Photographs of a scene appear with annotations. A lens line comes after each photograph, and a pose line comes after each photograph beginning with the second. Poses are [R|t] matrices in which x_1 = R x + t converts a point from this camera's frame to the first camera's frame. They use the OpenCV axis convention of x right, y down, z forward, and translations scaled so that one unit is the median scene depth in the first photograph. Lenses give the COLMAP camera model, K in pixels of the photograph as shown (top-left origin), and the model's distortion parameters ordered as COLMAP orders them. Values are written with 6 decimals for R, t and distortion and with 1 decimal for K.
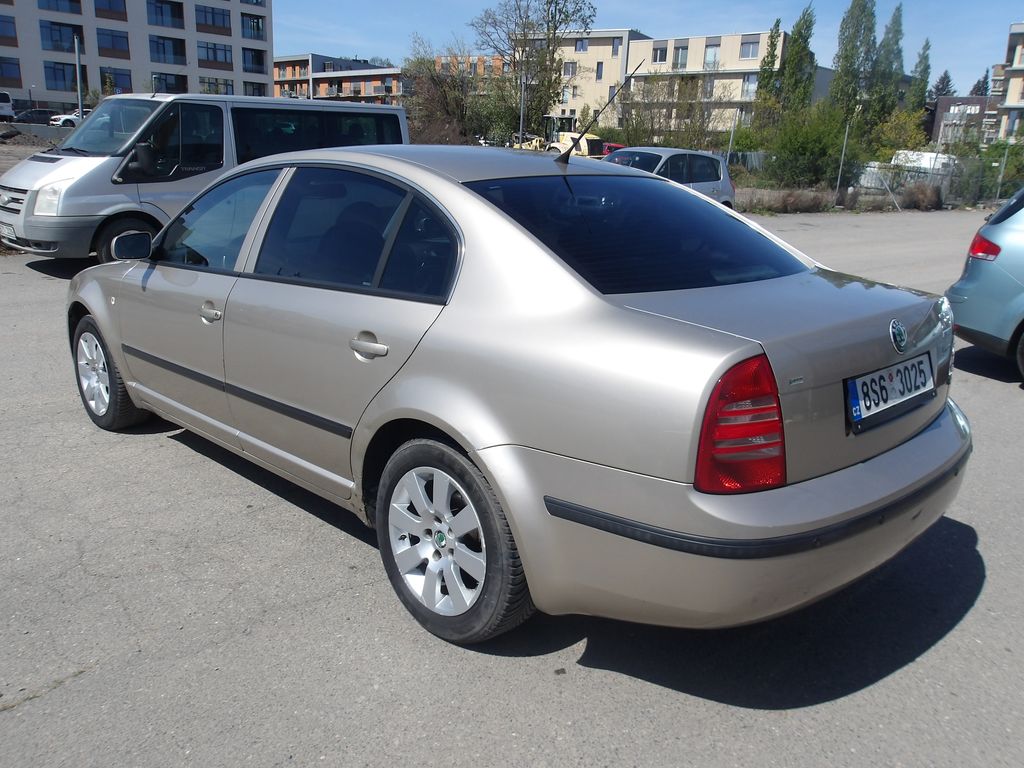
lens RADIAL K [[817.5, 0, 510.4], [0, 817.5, 385.6], [0, 0, 1]] dist [-0.007406, 0.004106]
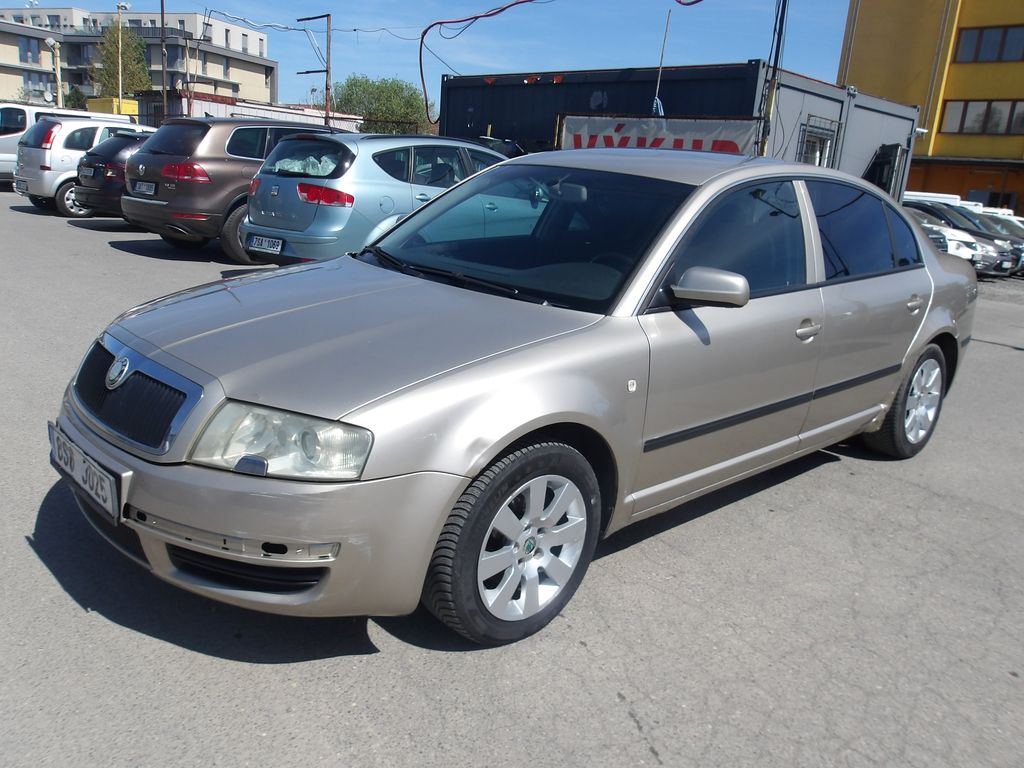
lens RADIAL K [[817.5, 0, 512.1], [0, 817.5, 383.0], [0, 0, 1]] dist [-0.007406, 0.004106]
pose [[0.052692, -0.281534, 0.958103, -1.345324], [0.187586, 0.945147, 0.267410, -0.358798], [-0.980834, 0.165636, 0.102613, 1.253179]]
